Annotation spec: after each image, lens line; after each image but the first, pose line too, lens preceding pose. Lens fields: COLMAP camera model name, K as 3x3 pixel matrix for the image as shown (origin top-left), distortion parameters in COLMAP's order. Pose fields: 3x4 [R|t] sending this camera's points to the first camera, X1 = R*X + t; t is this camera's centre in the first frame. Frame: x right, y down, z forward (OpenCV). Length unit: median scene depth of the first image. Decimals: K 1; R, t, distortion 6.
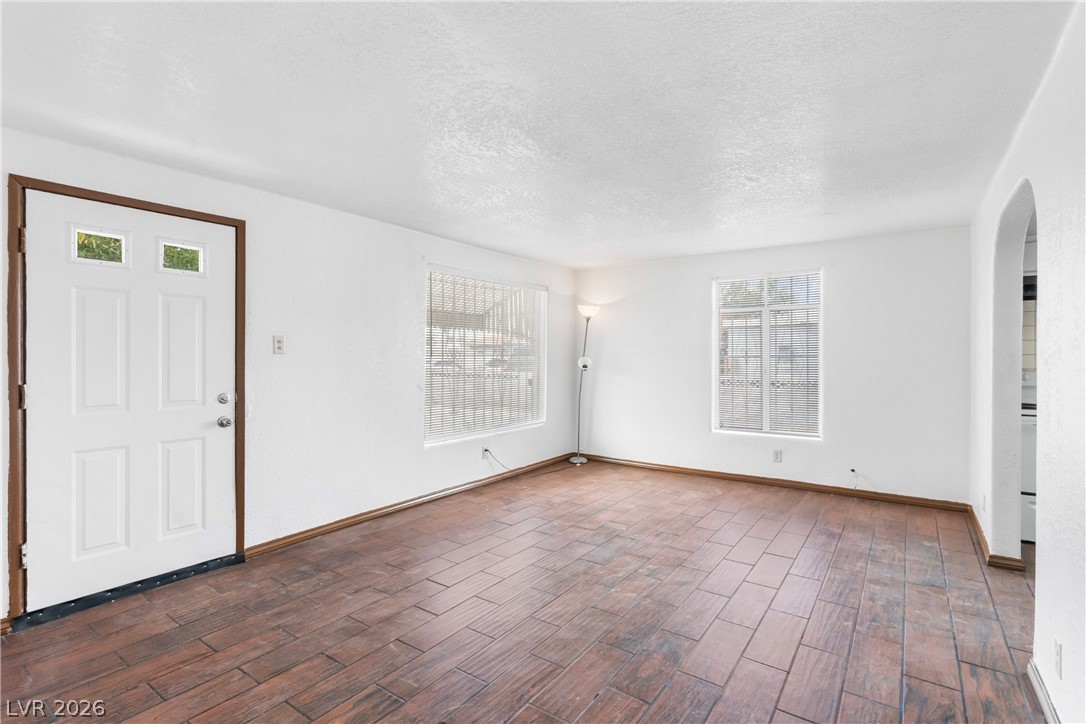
lens RADIAL K [[538.8, 0, 537.9], [0, 538.8, 355.4], [0, 0, 1]] dist [-0.001199, 0.000266]
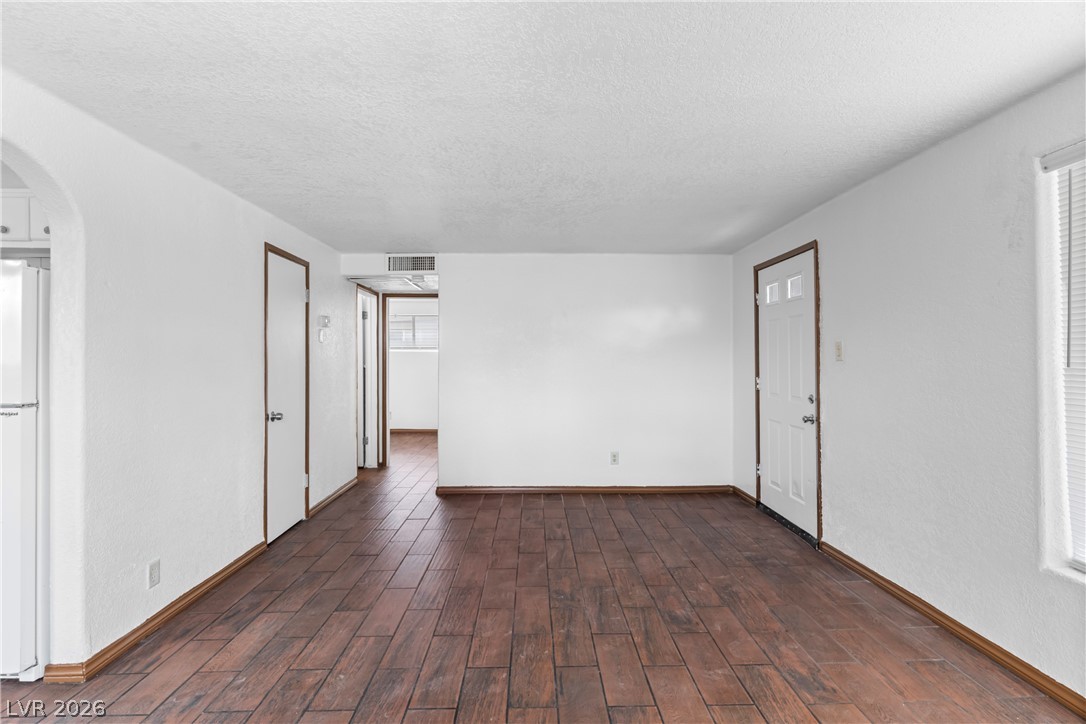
lens RADIAL K [[508.0, 0, 541.5], [0, 508.0, 359.2], [0, 0, 1]] dist [-0.001435, 0.001124]
pose [[-0.804557, -0.000206, -0.593875, 0.555223], [0.001303, 0.999997, -0.002111, -0.004746], [0.593874, -0.002472, -0.804554, 1.599686]]
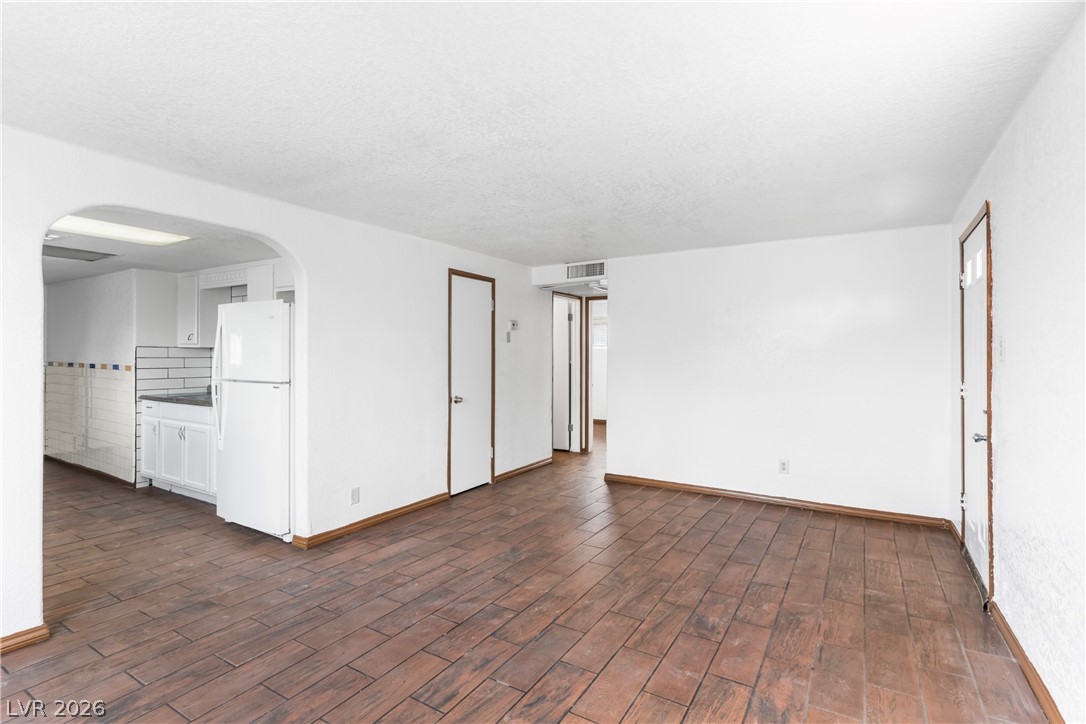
lens RADIAL K [[508.0, 0, 541.5], [0, 508.0, 359.2], [0, 0, 1]] dist [-0.001435, 0.001124]
pose [[-0.997734, -0.003316, -0.067202, 0.203487], [-0.003679, 0.999979, 0.005283, -0.007714], [0.067183, 0.005519, -0.997725, 1.848756]]
